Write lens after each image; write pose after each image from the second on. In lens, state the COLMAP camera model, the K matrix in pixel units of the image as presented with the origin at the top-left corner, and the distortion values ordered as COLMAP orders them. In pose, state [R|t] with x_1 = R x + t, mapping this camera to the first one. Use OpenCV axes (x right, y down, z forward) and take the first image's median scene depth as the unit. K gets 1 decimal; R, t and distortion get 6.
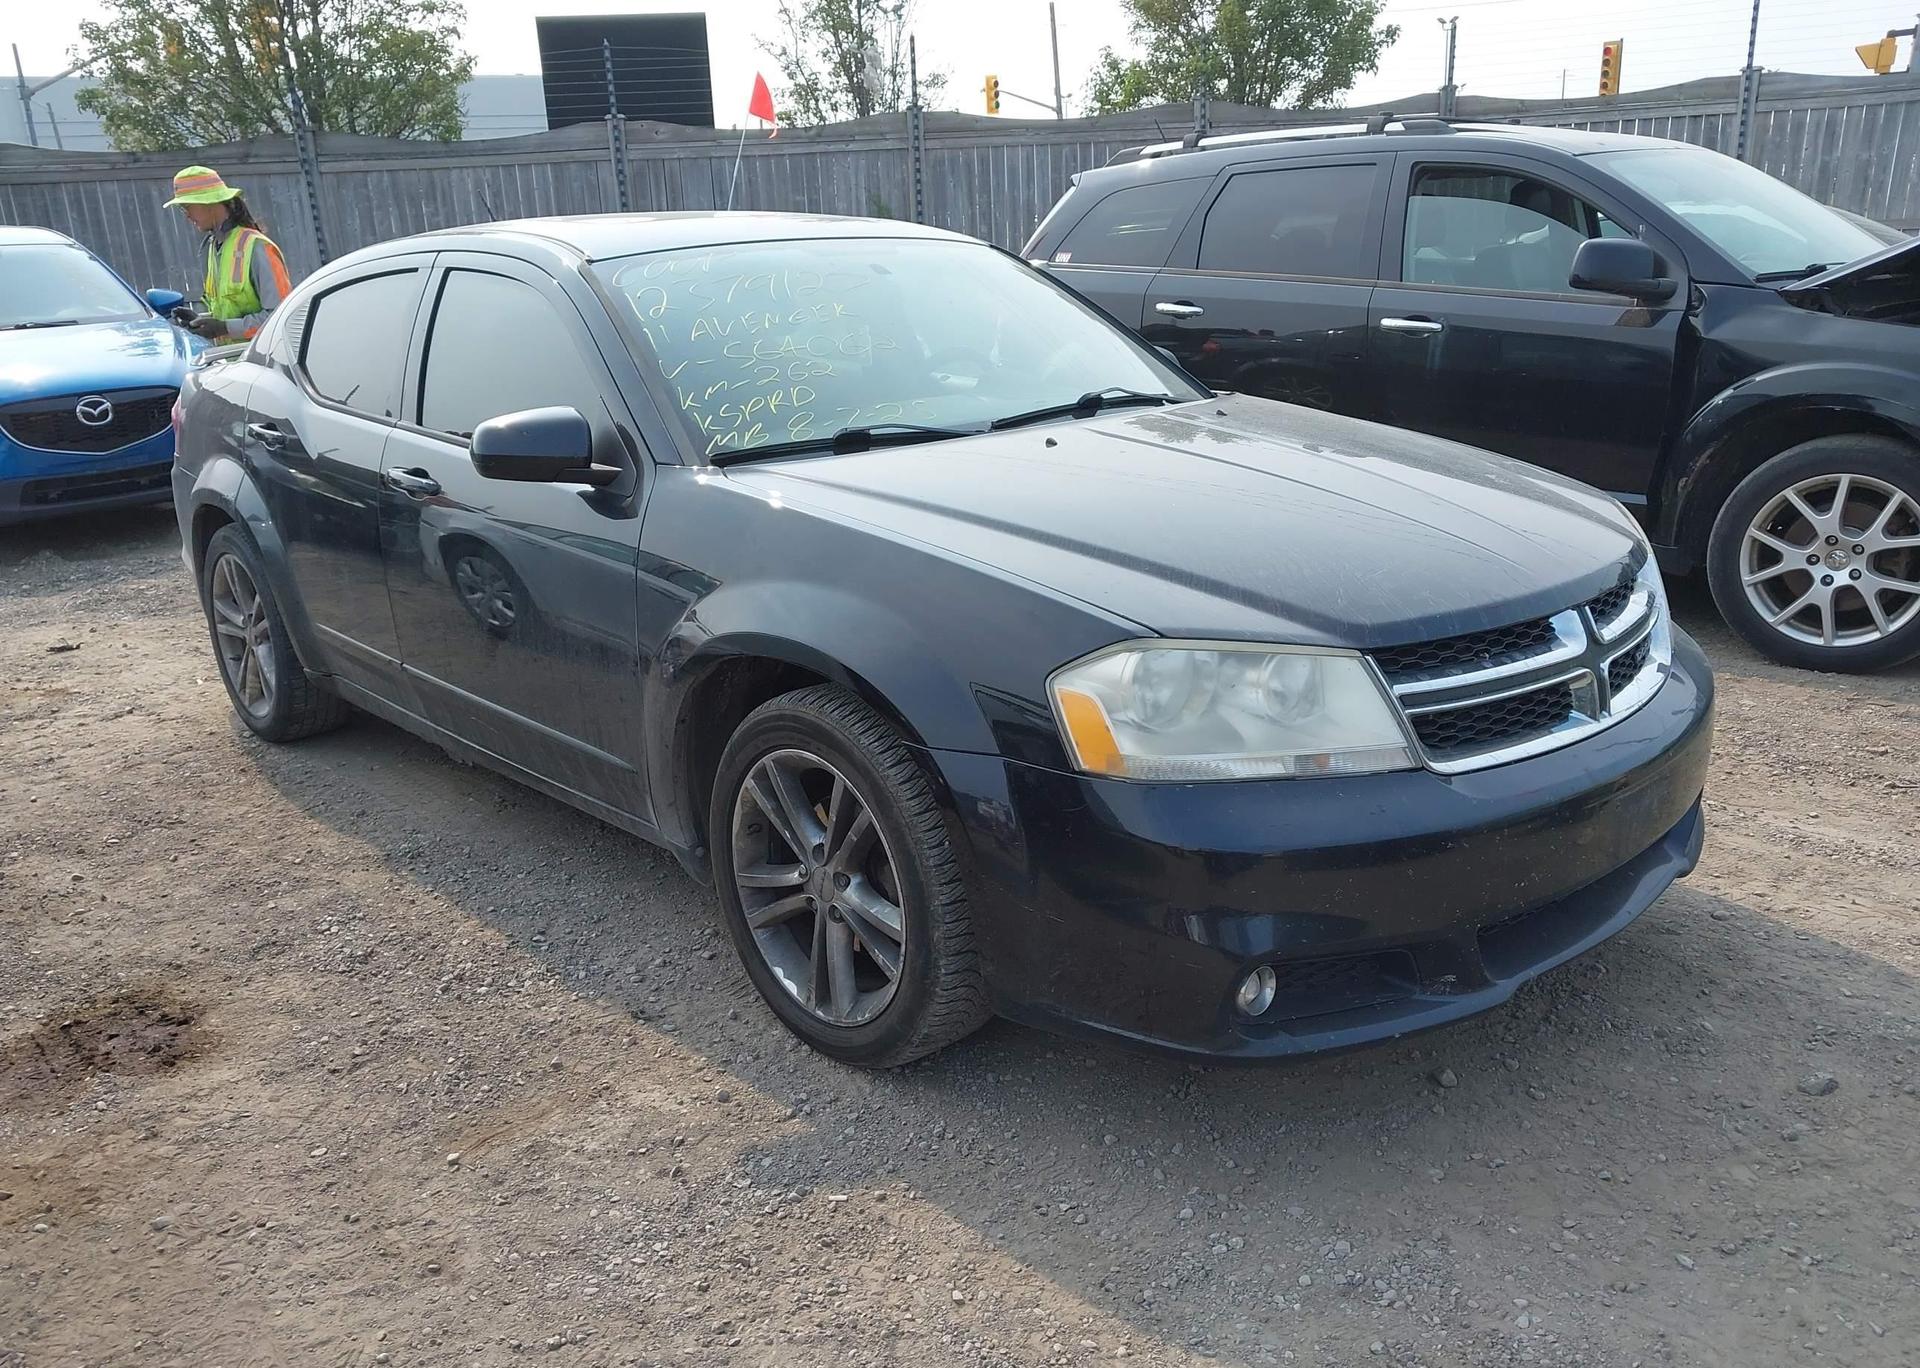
lens RADIAL K [[1480.5, 0, 949.0], [0, 1480.5, 615.4], [0, 0, 1]] dist [0.016012, -0.019422]
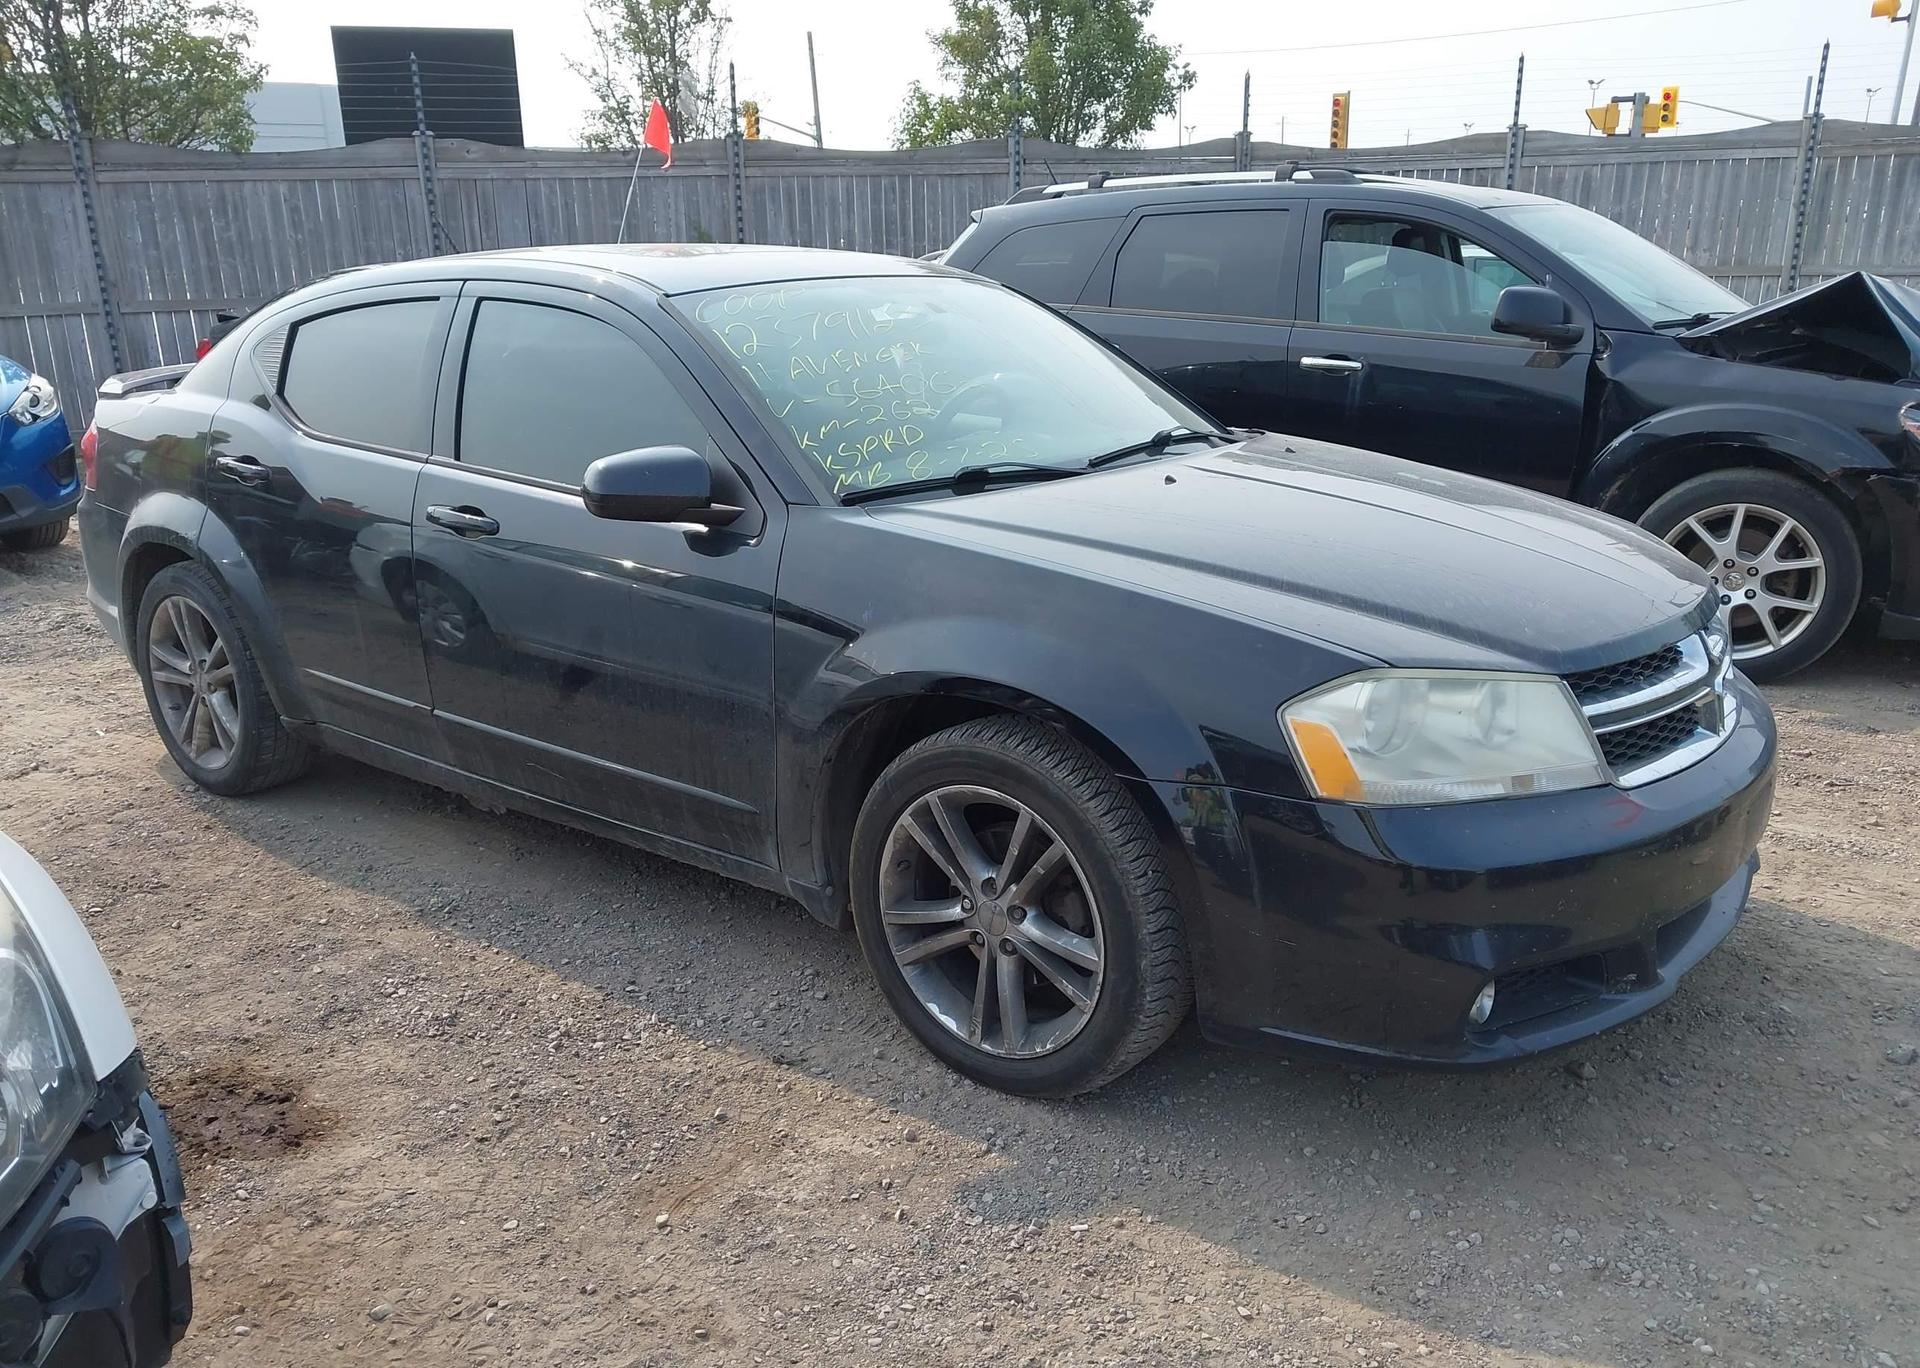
lens RADIAL K [[1480.5, 0, 950.7], [0, 1480.5, 608.1], [0, 0, 1]] dist [0.016012, -0.019422]
pose [[0.987566, -0.015455, 0.156443, -0.226865], [0.018835, 0.999620, -0.020149, -0.008652], [-0.156072, 0.022845, 0.987481, 0.001690]]
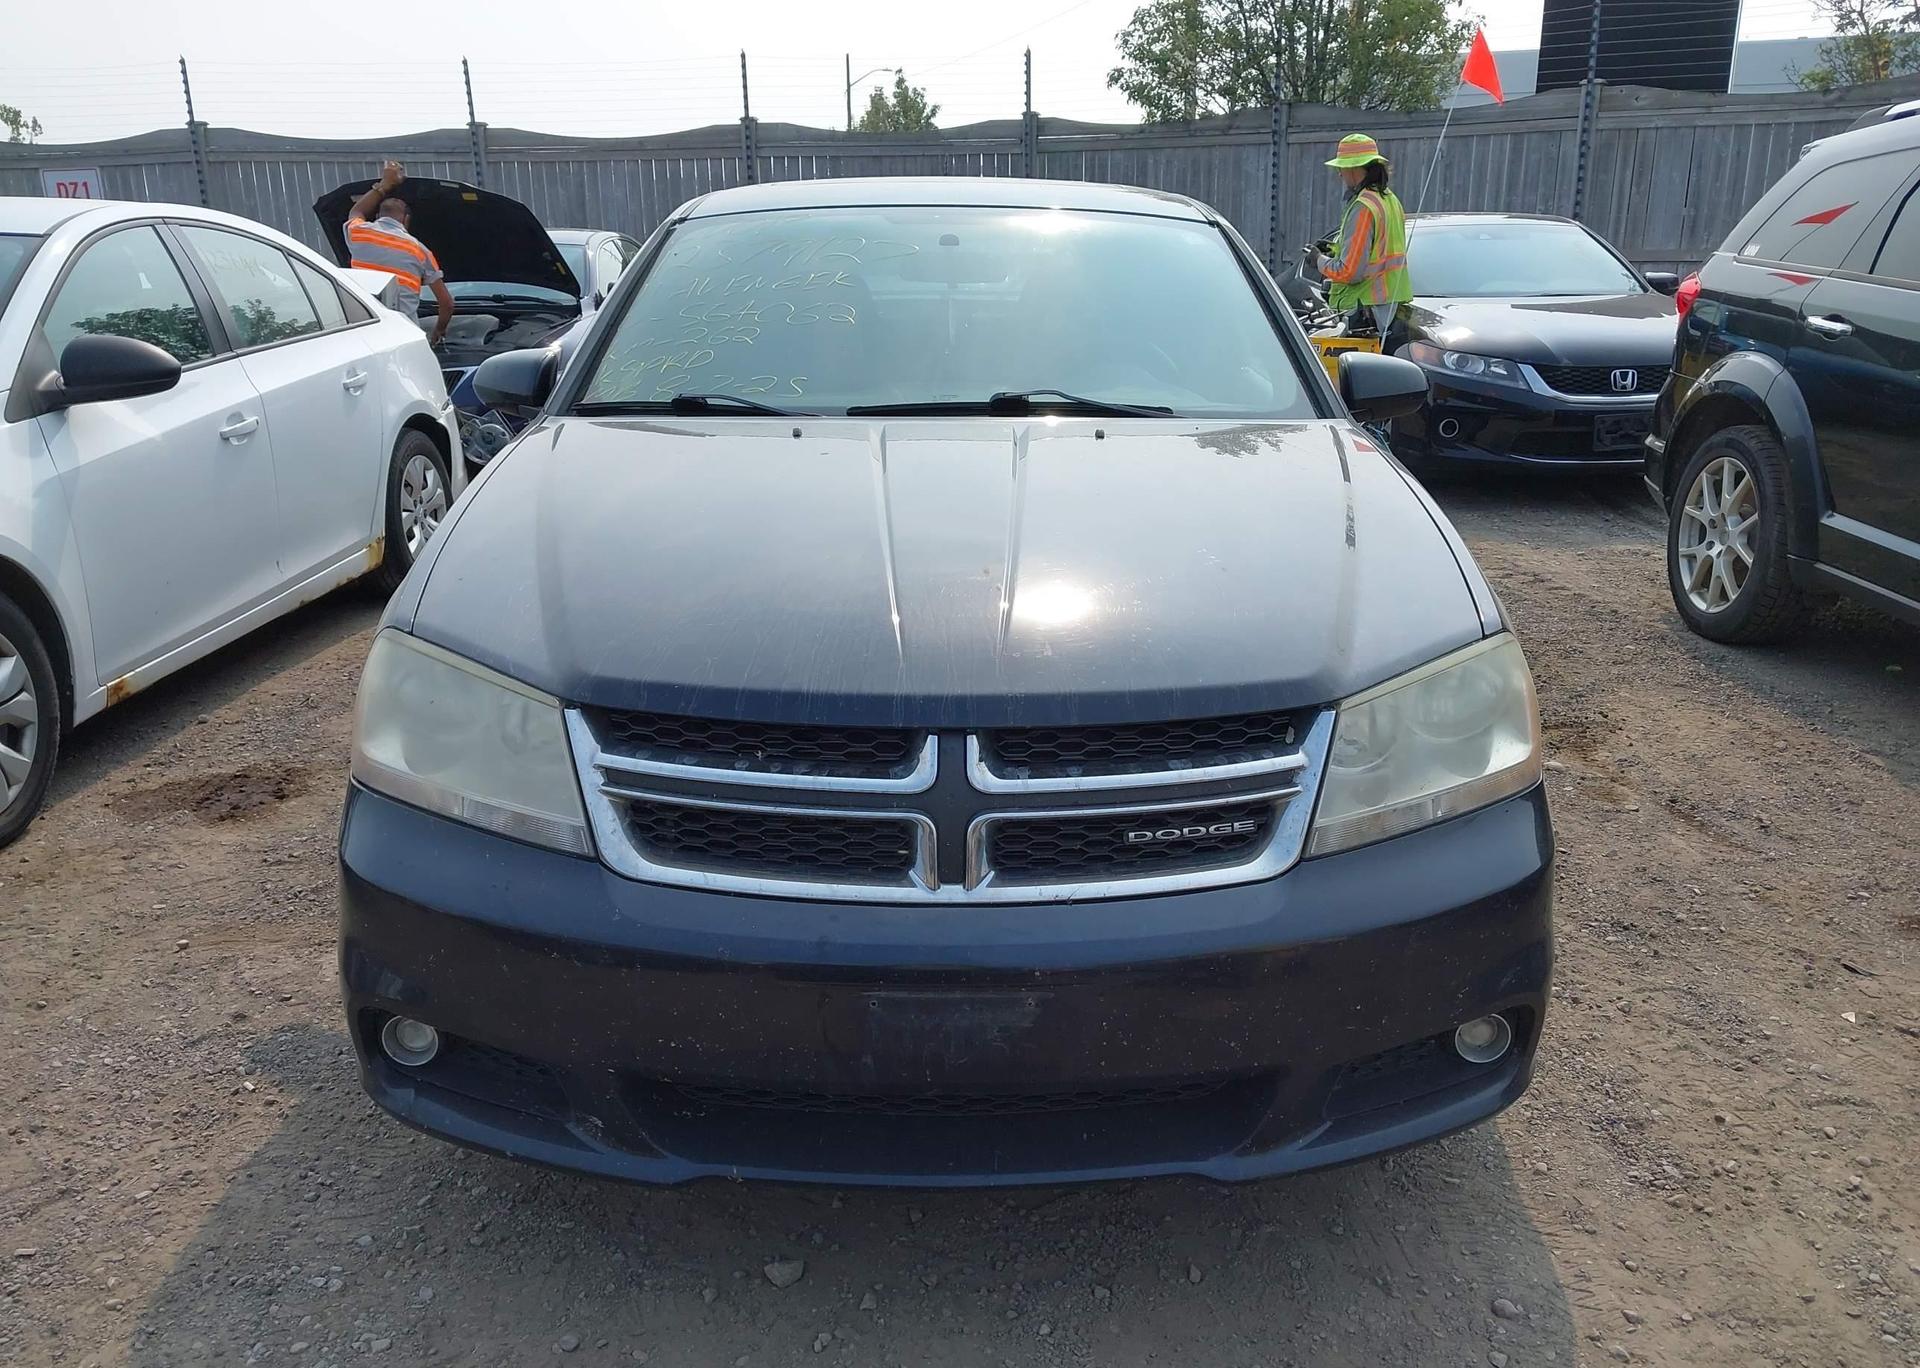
lens RADIAL K [[1480.5, 0, 988.5], [0, 1480.5, 639.2], [0, 0, 1]] dist [0.016012, -0.019422]
pose [[0.761816, 0.207933, -0.613515, 0.670858], [-0.188791, 0.977237, 0.096780, -0.094914], [0.619673, 0.042098, 0.783730, 0.340082]]
